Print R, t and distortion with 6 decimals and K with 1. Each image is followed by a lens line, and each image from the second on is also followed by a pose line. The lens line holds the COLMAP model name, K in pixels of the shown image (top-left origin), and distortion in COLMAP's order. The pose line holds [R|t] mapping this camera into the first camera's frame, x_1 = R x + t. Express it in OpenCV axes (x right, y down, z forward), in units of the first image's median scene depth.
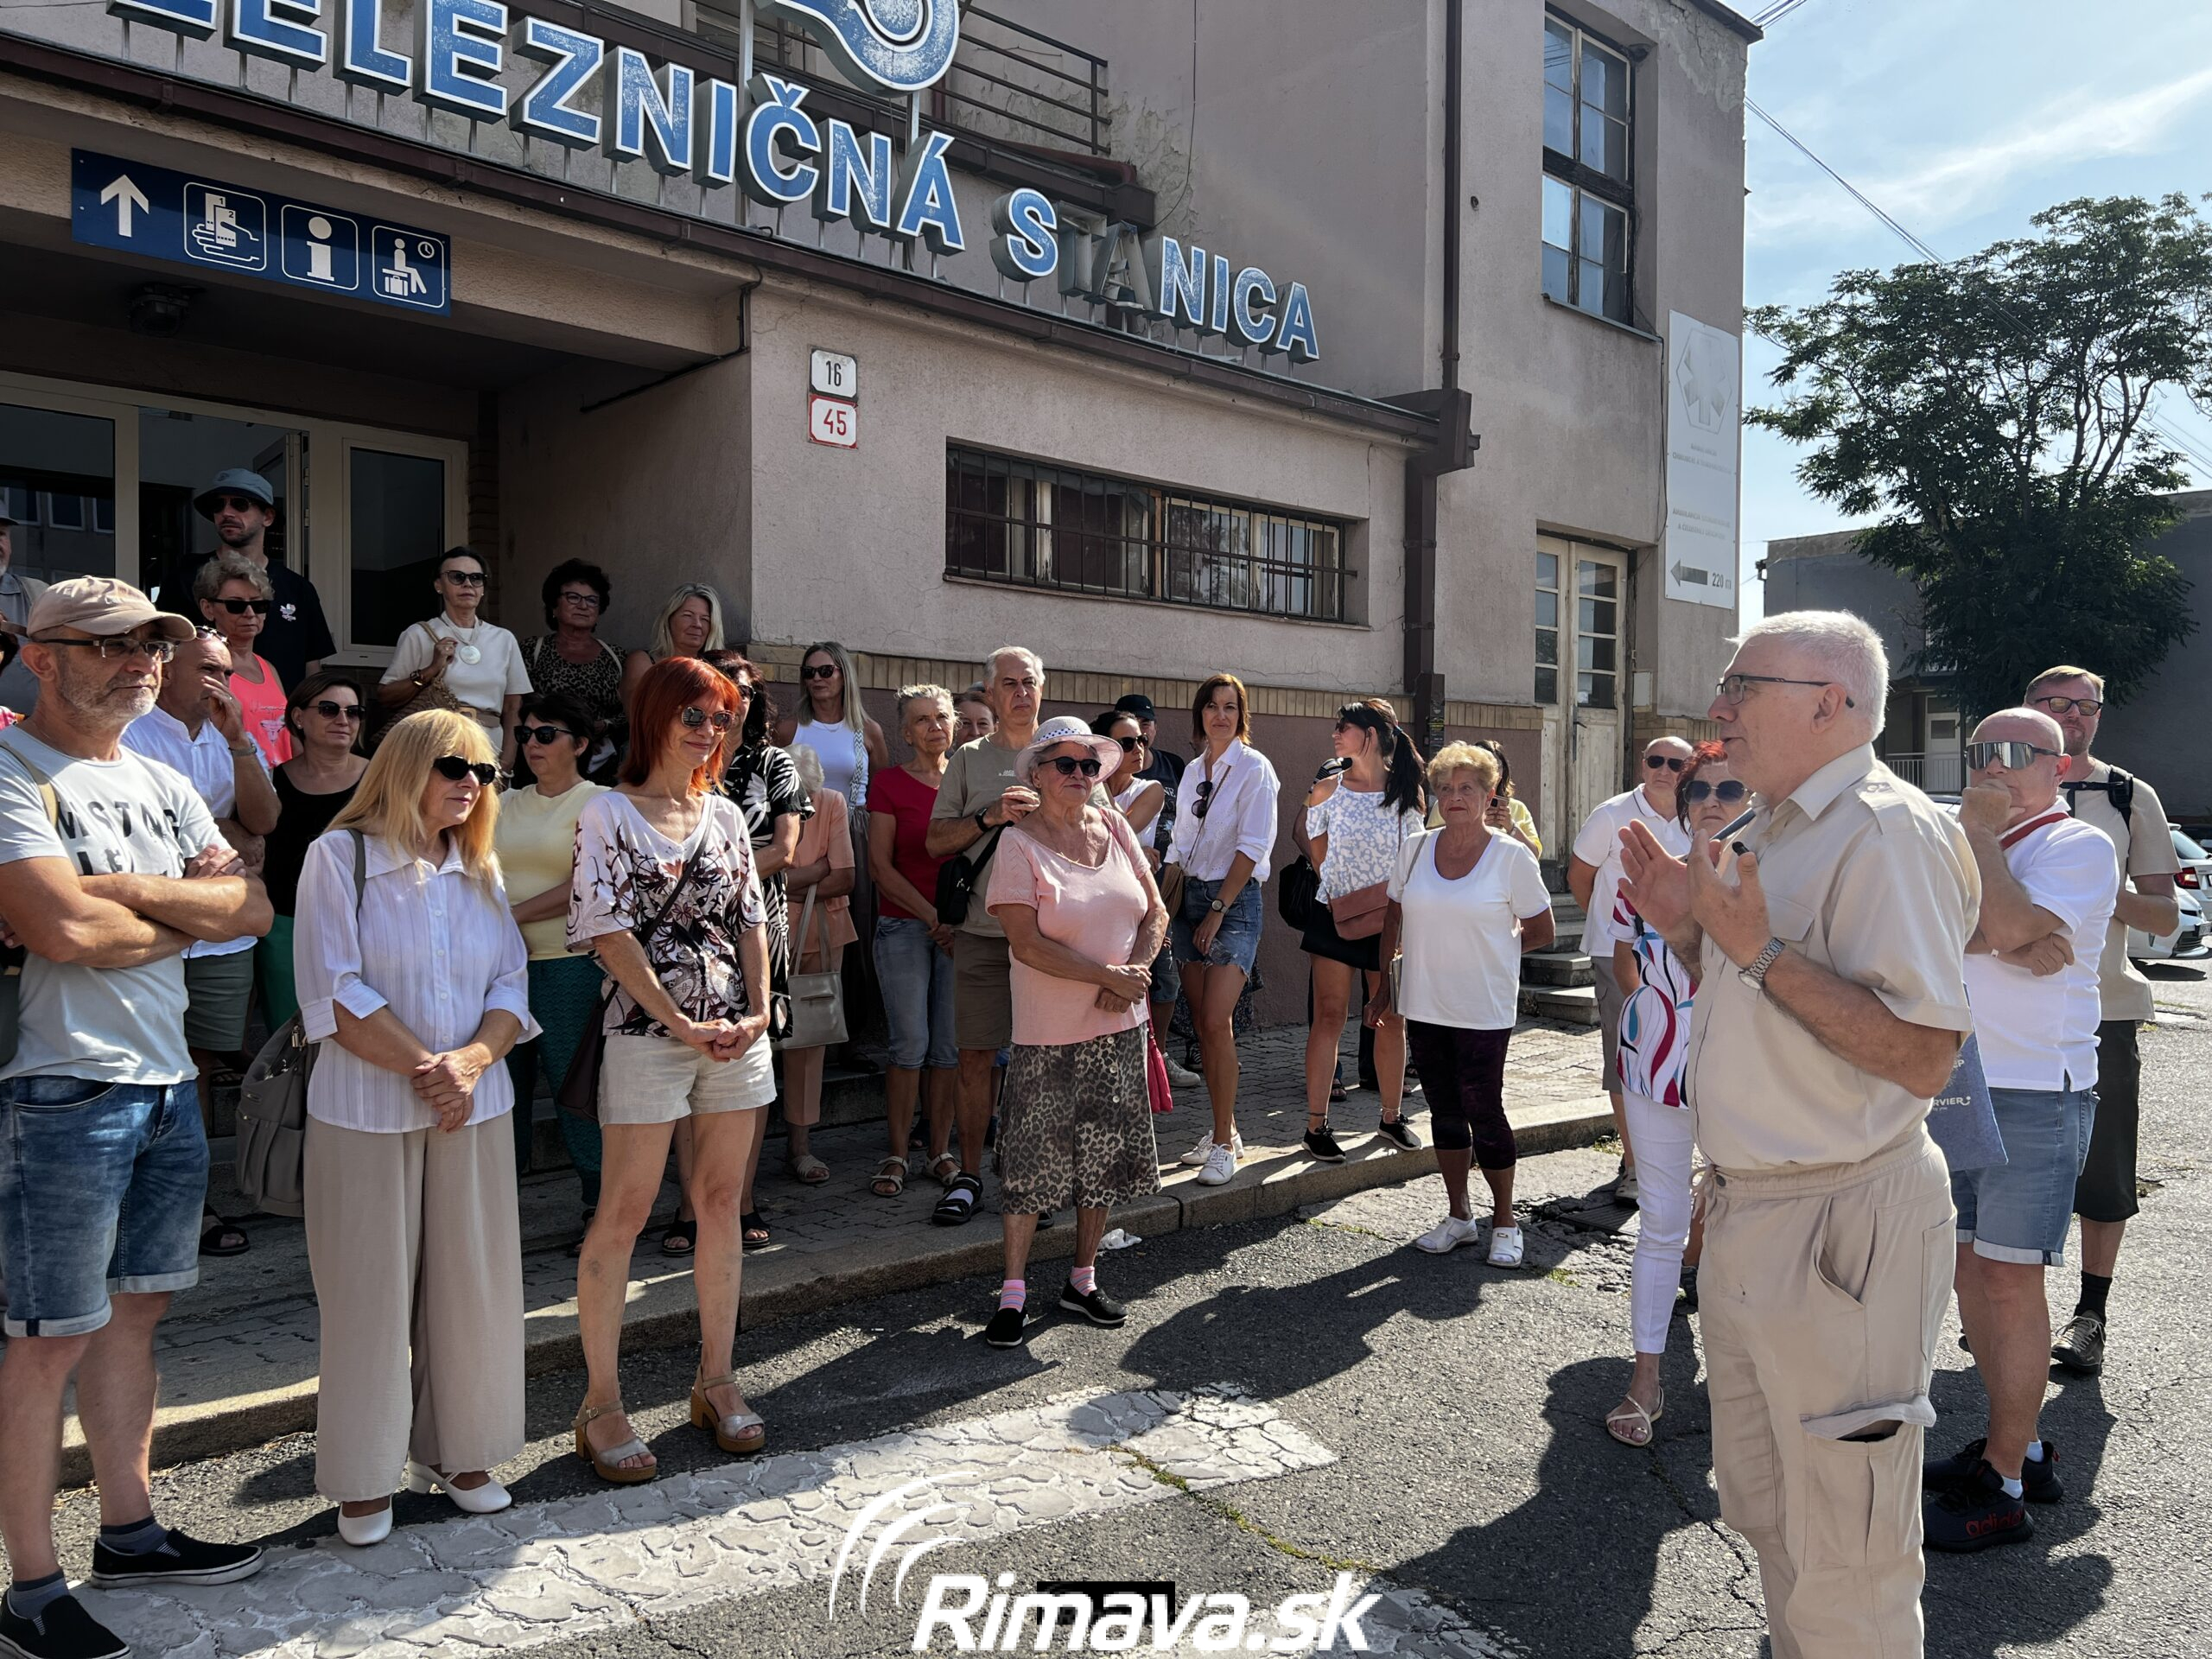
lens RADIAL K [[1679.3, 0, 1106.0], [0, 1679.3, 829.5], [0, 0, 1]] dist [0.082376, -0.105846]
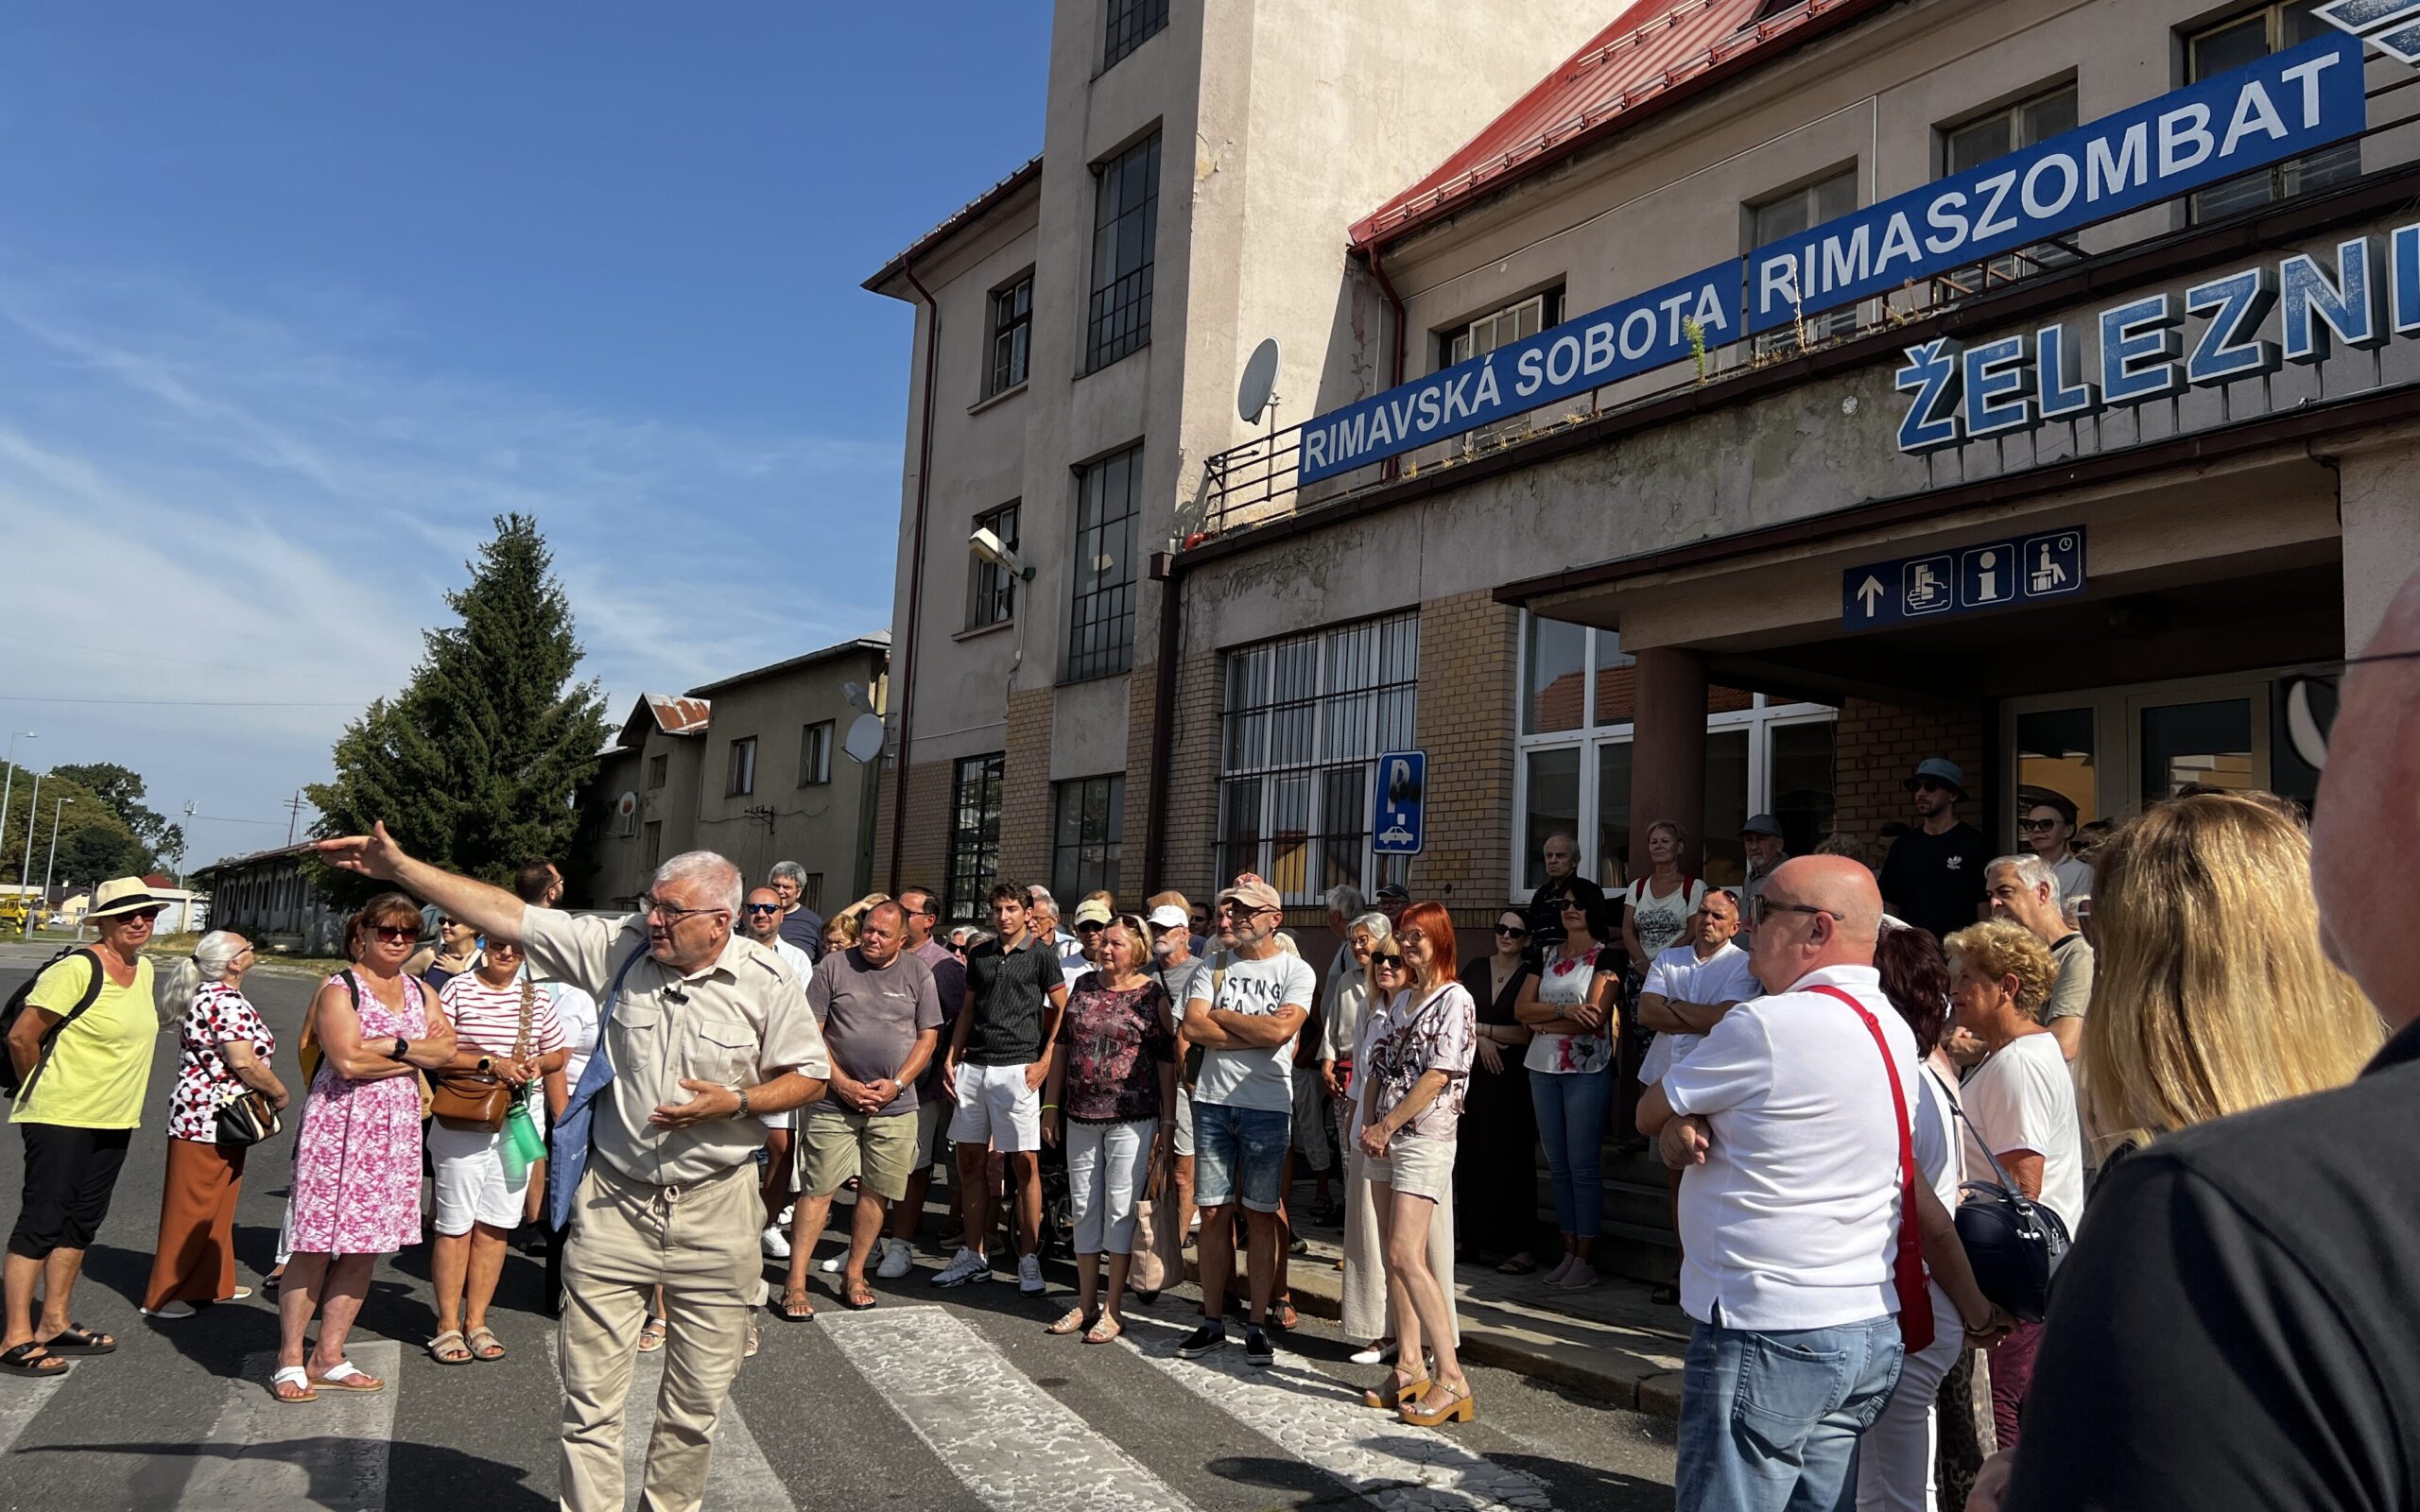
lens RADIAL K [[1784.1, 0, 1210.0], [0, 1784.1, 756.0], [0, 0, 1]] dist [0.164927, -0.211530]
pose [[-0.135509, -0.139537, -0.980901, 0.936717], [-0.063209, 0.989234, -0.131990, 0.004915], [0.988758, 0.044116, -0.142870, 0.642405]]
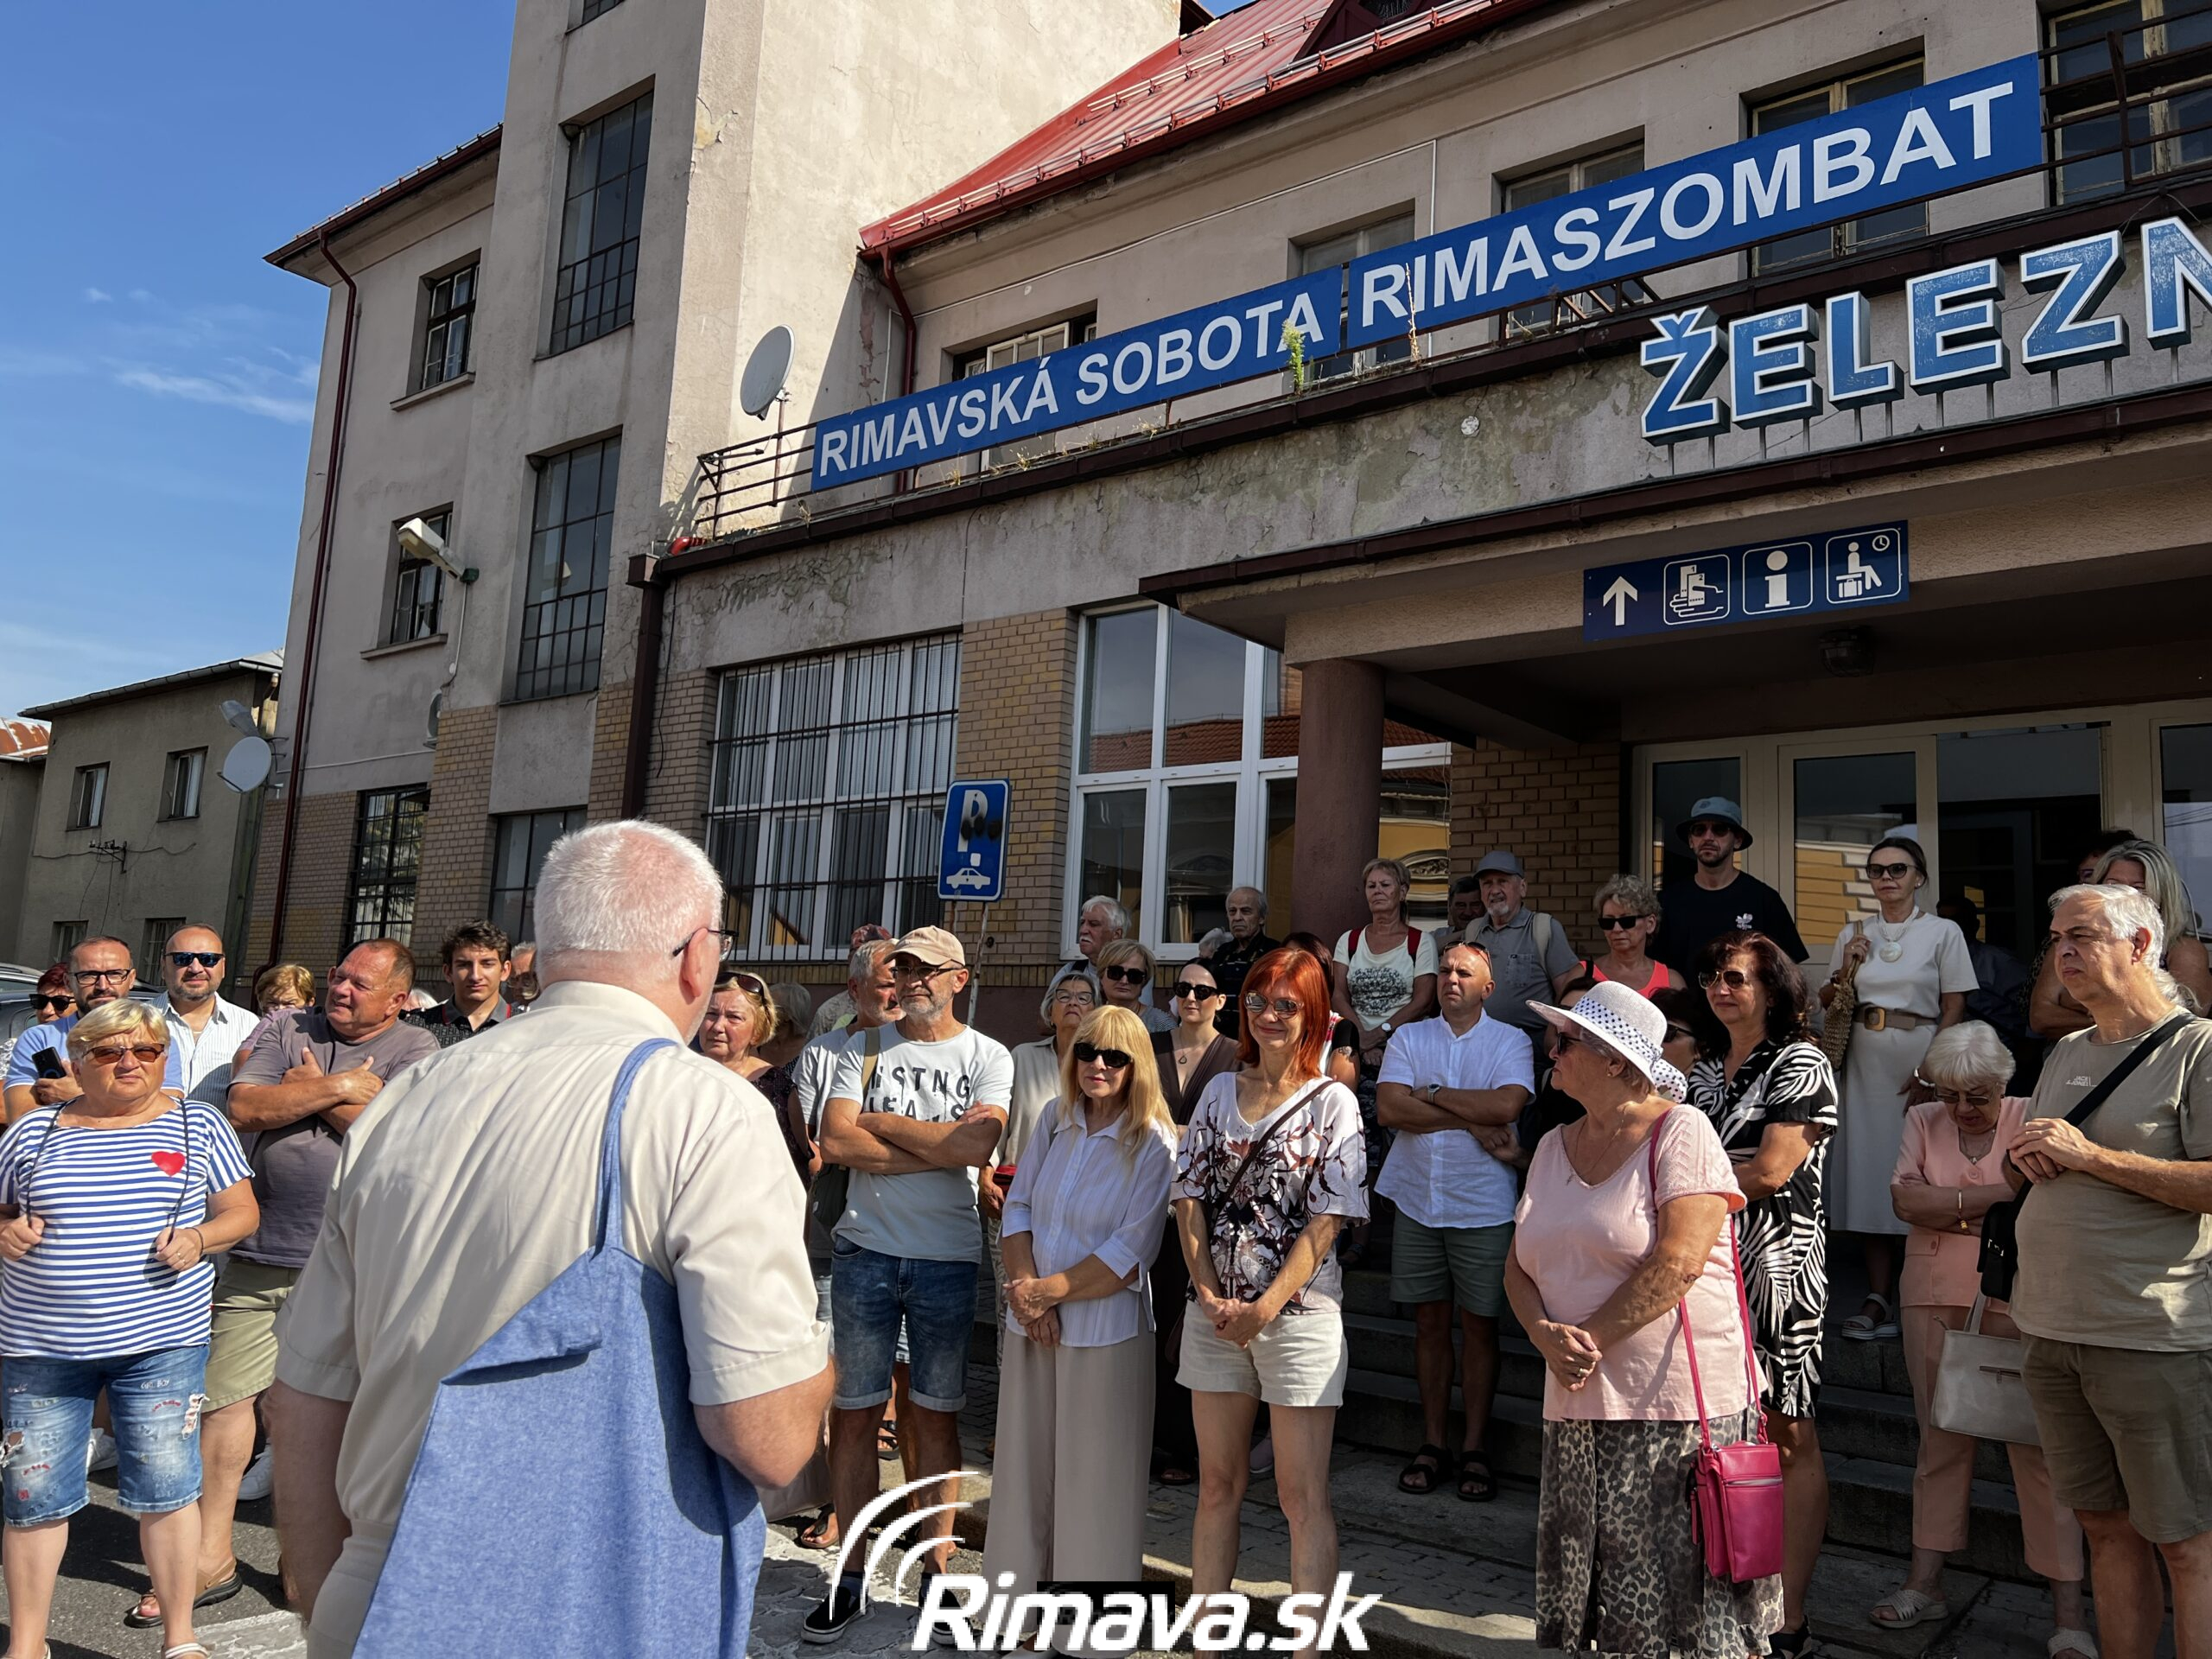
lens RADIAL K [[1642.1, 0, 1102.7], [0, 1642.1, 819.1], [0, 0, 1]] dist [0.084091, -0.099280]
pose [[0.157036, -0.141582, -0.977392, 0.472357], [-0.059342, 0.986530, -0.152440, -0.010640], [0.985808, 0.081939, 0.146519, 0.454374]]
